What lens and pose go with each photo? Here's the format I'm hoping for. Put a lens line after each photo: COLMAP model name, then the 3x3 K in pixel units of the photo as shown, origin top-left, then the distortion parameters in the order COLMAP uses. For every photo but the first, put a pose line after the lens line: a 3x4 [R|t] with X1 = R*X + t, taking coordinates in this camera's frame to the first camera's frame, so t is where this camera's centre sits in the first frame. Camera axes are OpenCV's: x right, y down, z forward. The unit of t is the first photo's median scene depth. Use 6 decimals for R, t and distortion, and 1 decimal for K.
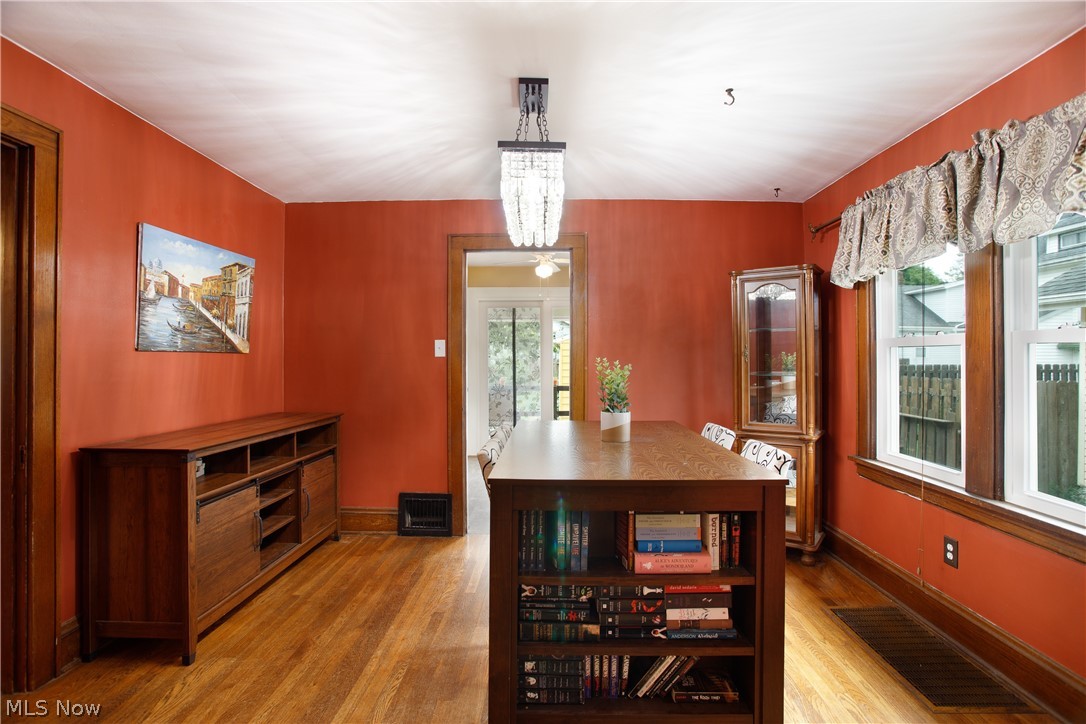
lens RADIAL K [[524.5, 0, 539.2], [0, 524.5, 358.1], [0, 0, 1]] dist [-0.043190, 0.003956]
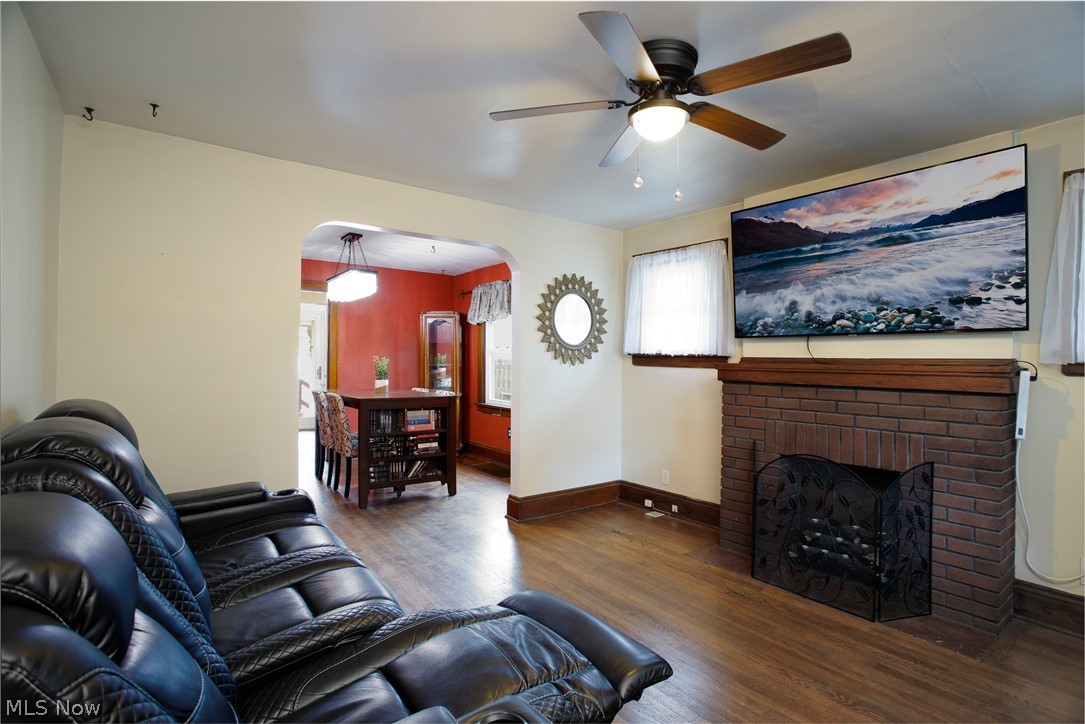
lens RADIAL K [[524.0, 0, 544.6], [0, 524.0, 363.6], [0, 0, 1]] dist [-0.043190, 0.003956]
pose [[0.782164, 0.002685, 0.623067, -0.636471], [-0.009519, 0.999926, 0.007641, 0.008511], [-0.623000, -0.011907, 0.782131, -1.065099]]
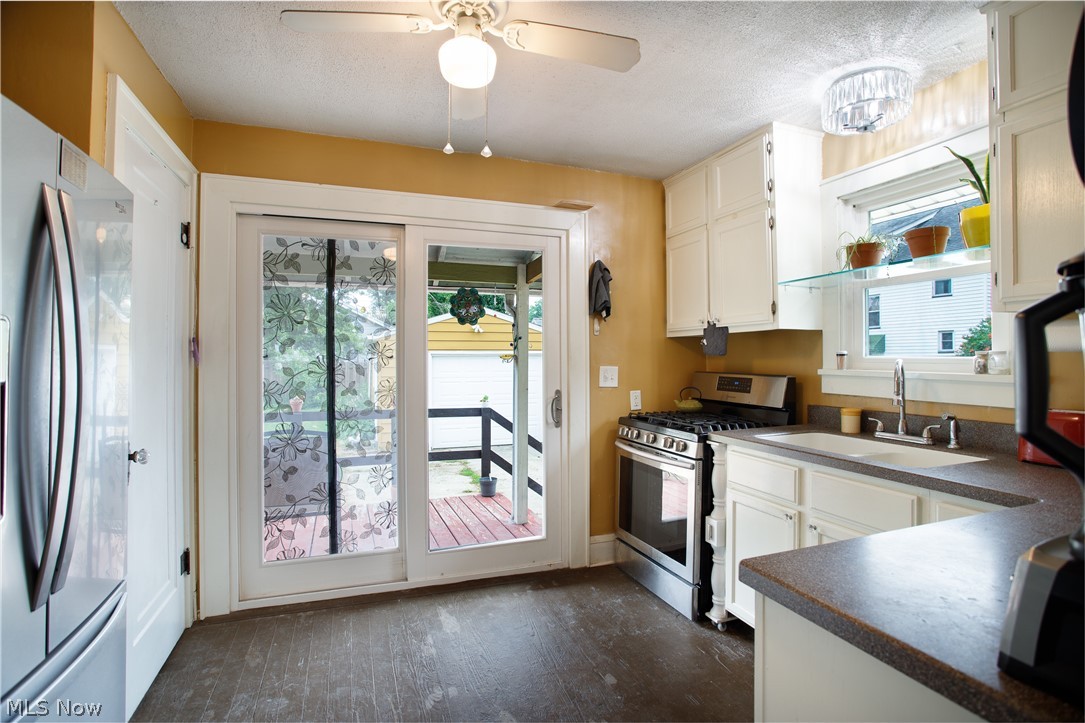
lens RADIAL K [[524.0, 0, 541.0], [0, 524.0, 358.9], [0, 0, 1]] dist [-0.043190, 0.003956]
pose [[0.926792, 0.002332, 0.375567, -0.133547], [-0.001233, 0.999994, -0.003166, 0.002129], [-0.375573, 0.002471, 0.926790, 1.529018]]
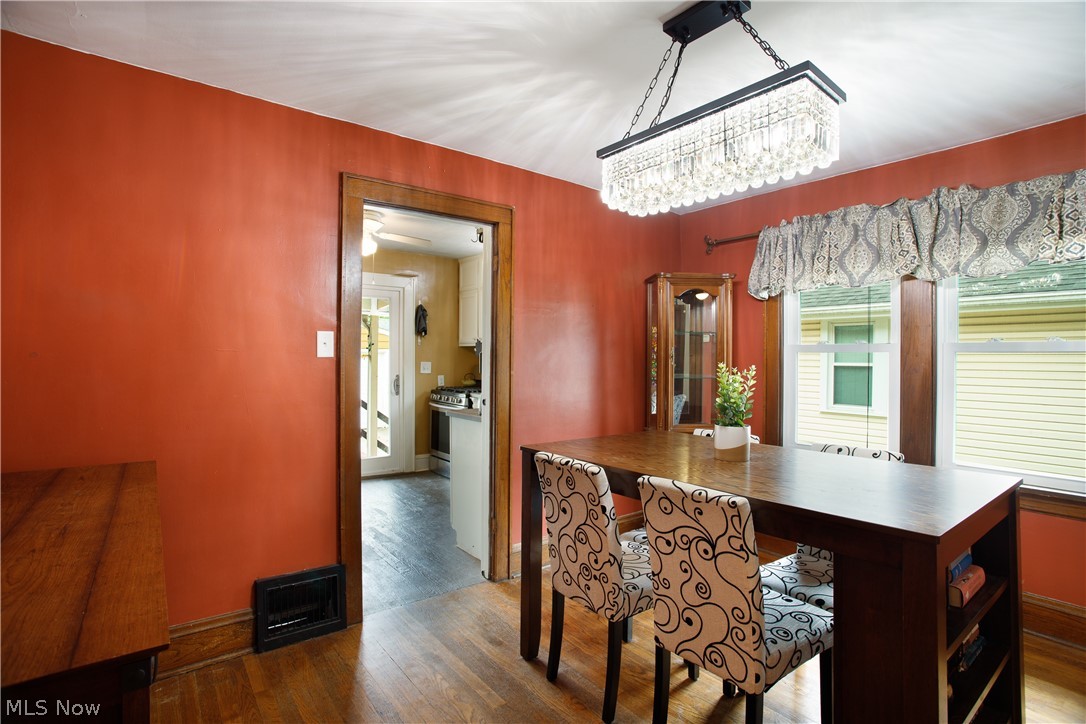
lens RADIAL K [[524.5, 0, 541.3], [0, 524.5, 358.7], [0, 0, 1]] dist [-0.043190, 0.003956]
pose [[0.774745, 0.003215, 0.632266, -0.586466], [-0.005333, 0.999985, 0.001450, -0.005383], [-0.632252, -0.004495, 0.774750, 0.501278]]
